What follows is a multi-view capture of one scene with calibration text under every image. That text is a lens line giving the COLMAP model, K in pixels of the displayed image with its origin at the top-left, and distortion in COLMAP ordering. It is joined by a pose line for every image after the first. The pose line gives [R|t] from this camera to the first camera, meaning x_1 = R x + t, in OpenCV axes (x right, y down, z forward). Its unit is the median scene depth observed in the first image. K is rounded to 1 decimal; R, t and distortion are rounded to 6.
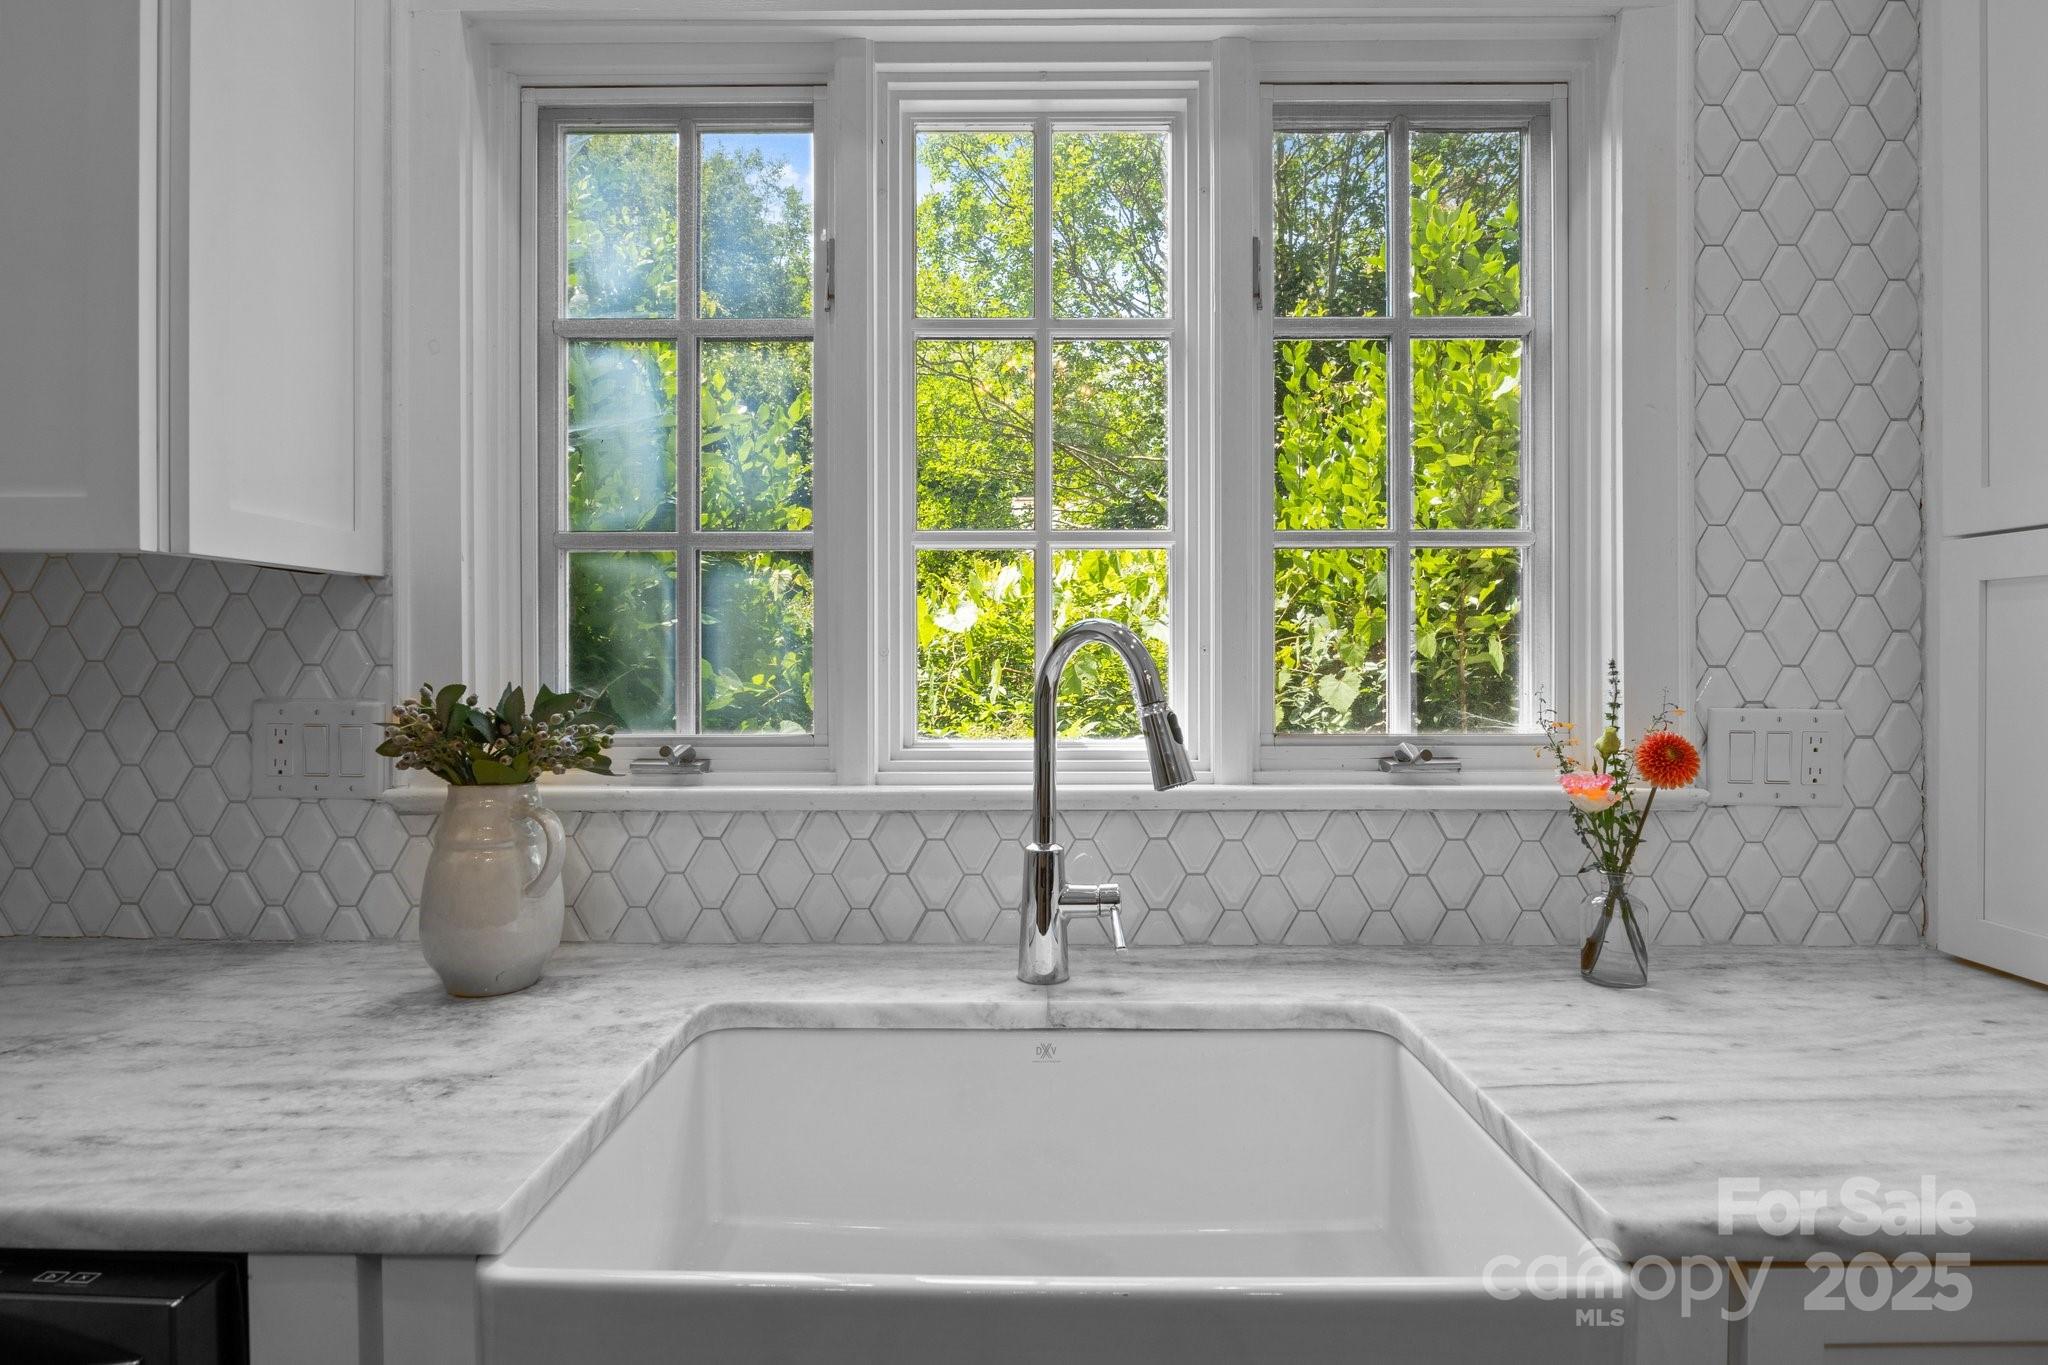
lens RADIAL K [[1020.9, 0, 1022.5], [0, 1020.9, 669.4], [0, 0, 1]] dist [-0.009141, -0.001477]
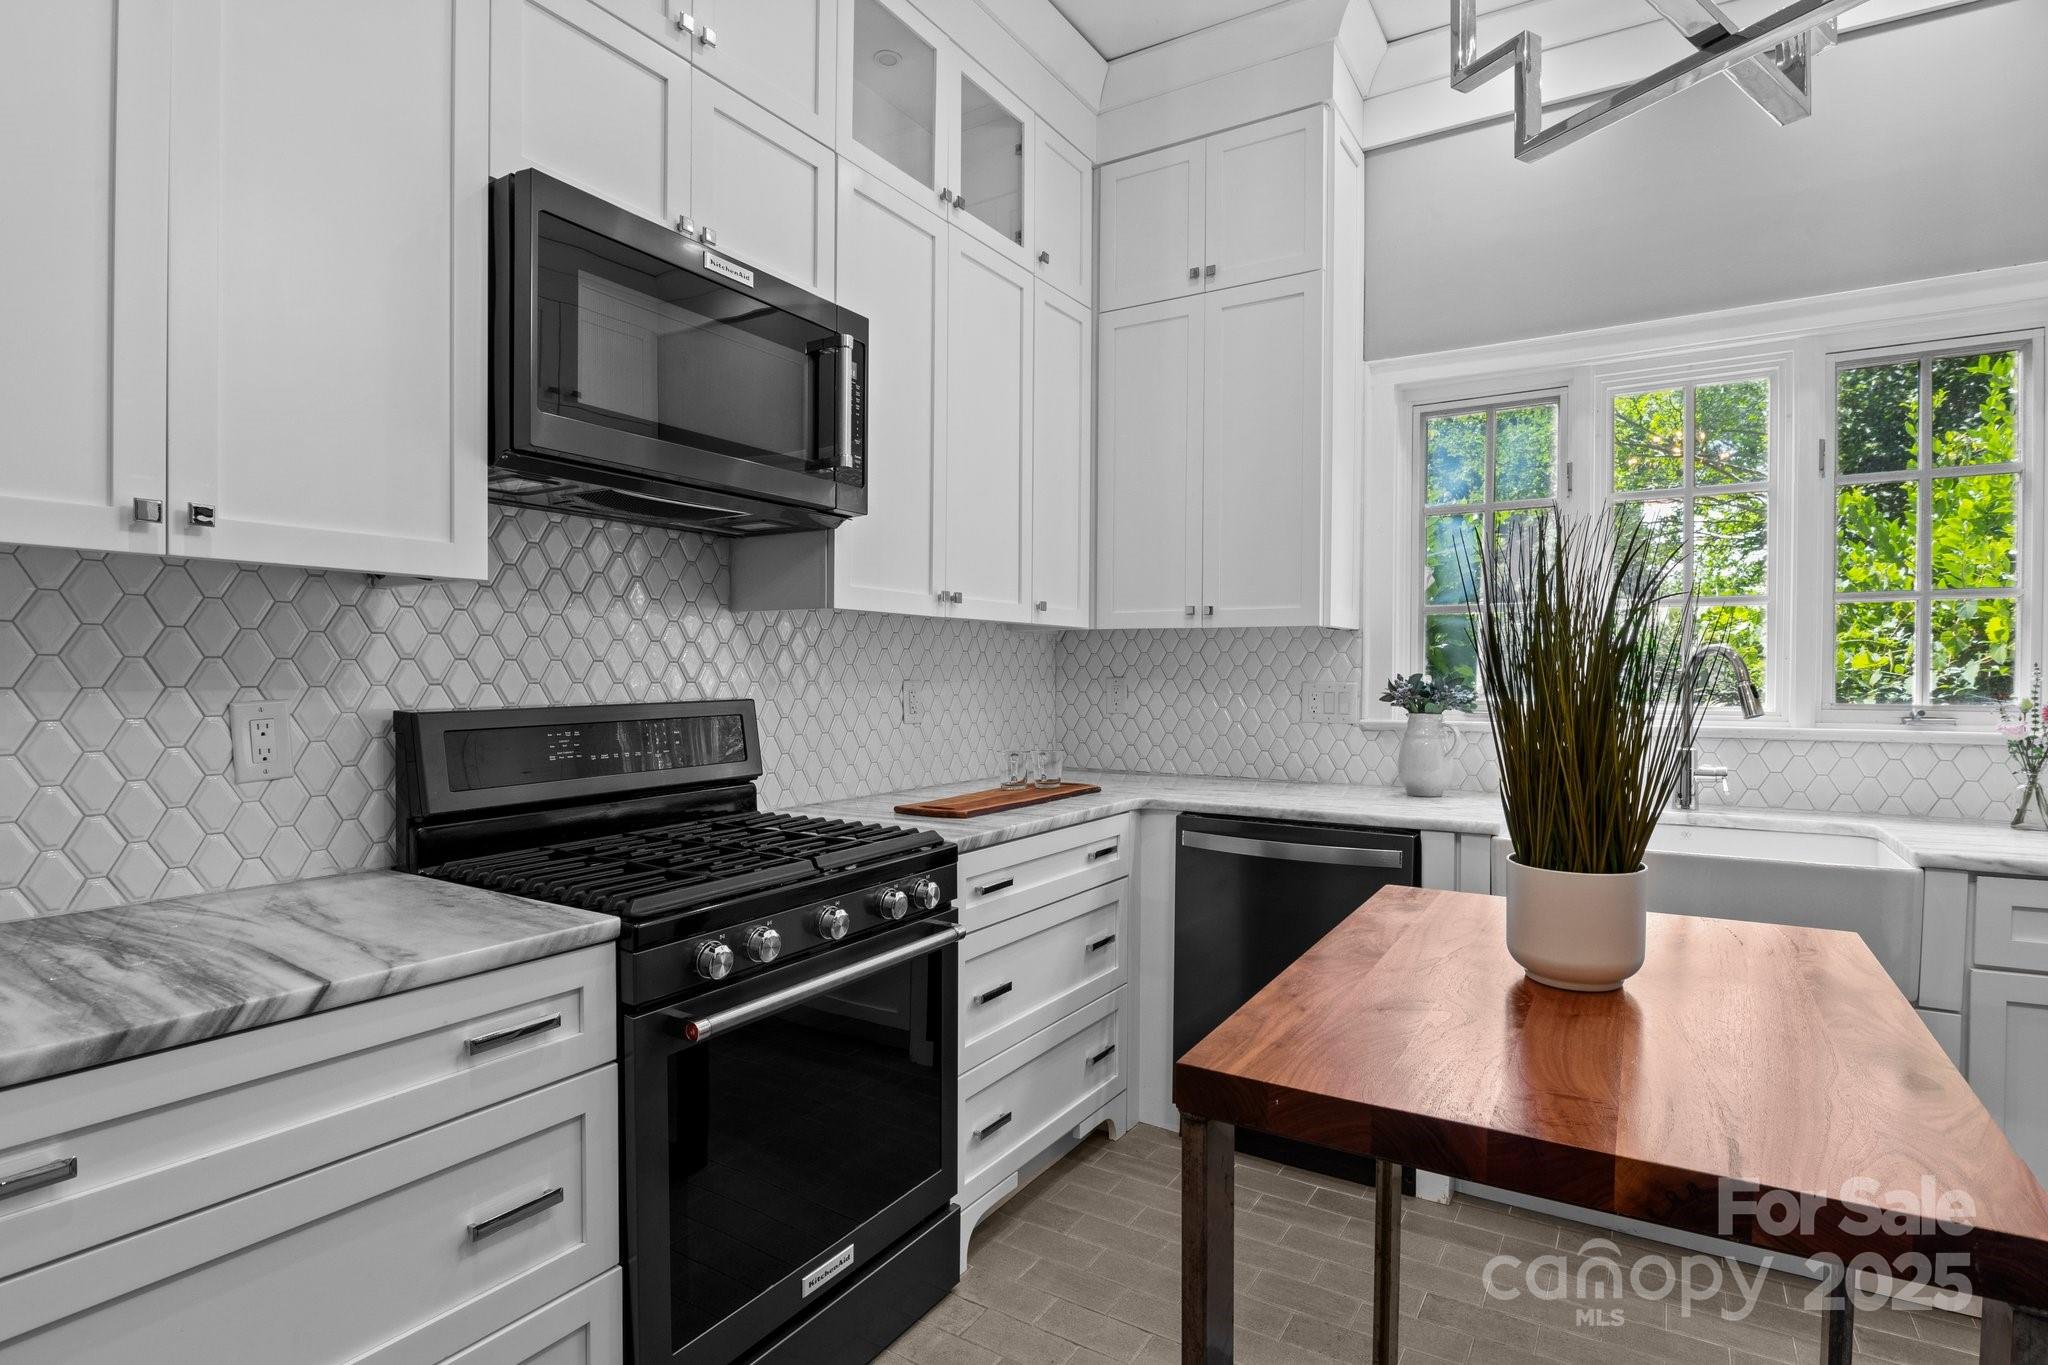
lens RADIAL K [[1020.9, 0, 1041.6], [0, 1020.9, 696.9], [0, 0, 1]] dist [-0.009141, -0.001477]
pose [[0.858188, 0.013091, -0.513168, -0.042961], [-0.006762, 0.999876, 0.014199, 0.036566], [0.513290, -0.008715, 0.858171, -1.424721]]
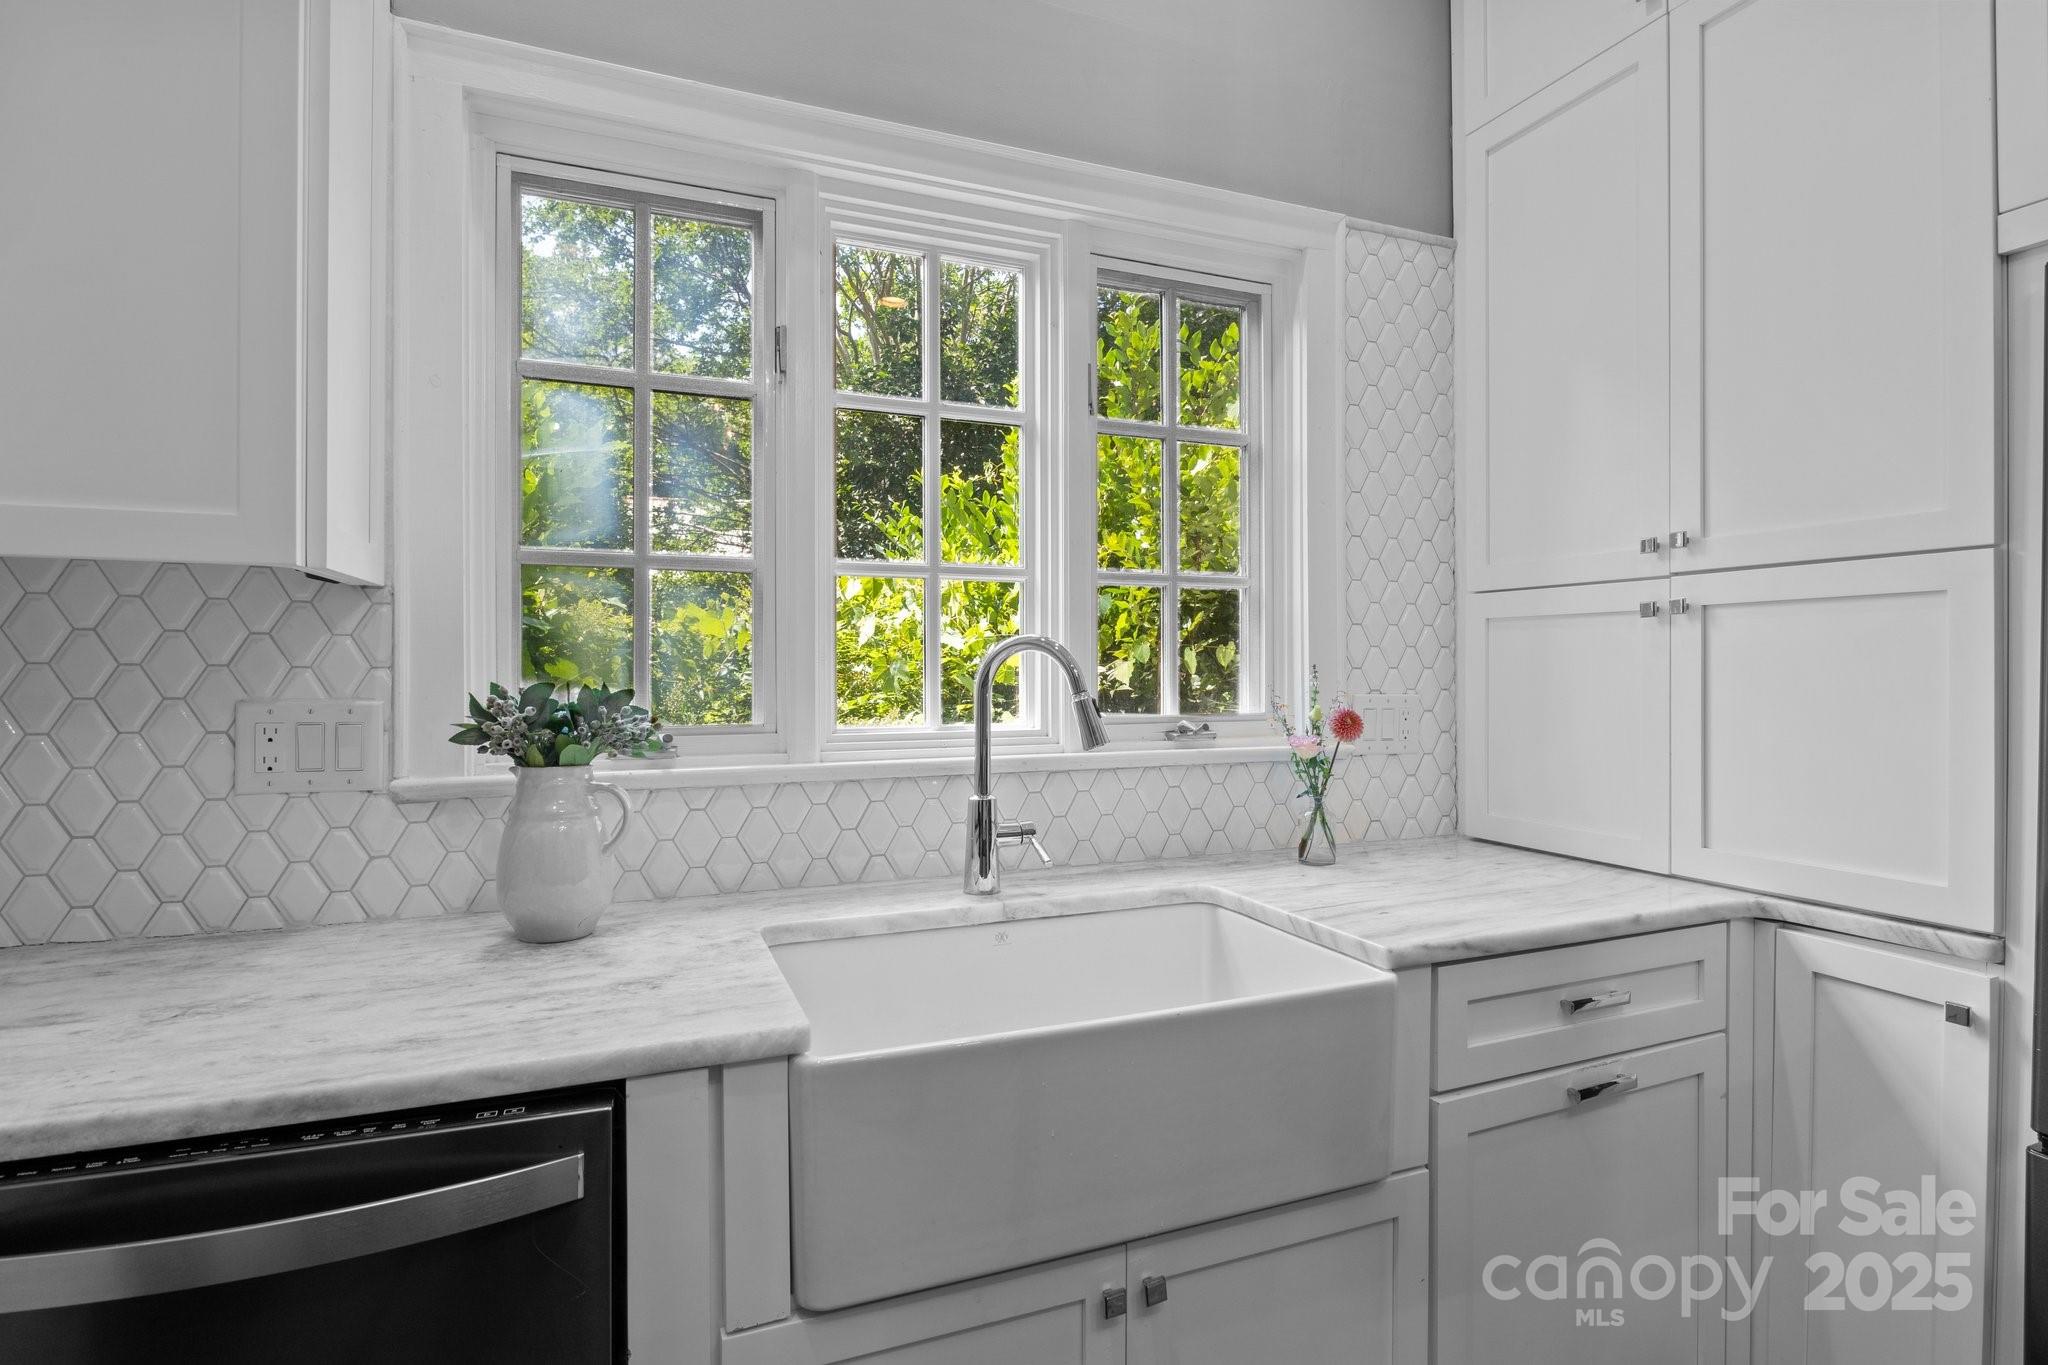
lens RADIAL K [[1020.9, 0, 1028.4], [0, 1020.9, 673.3], [0, 0, 1]] dist [-0.009141, -0.001477]
pose [[0.921060, -0.001888, 0.389416, -0.419451], [0.002999, 0.999993, -0.002246, 0.006964], [-0.389409, 0.003236, 0.921059, -0.278945]]
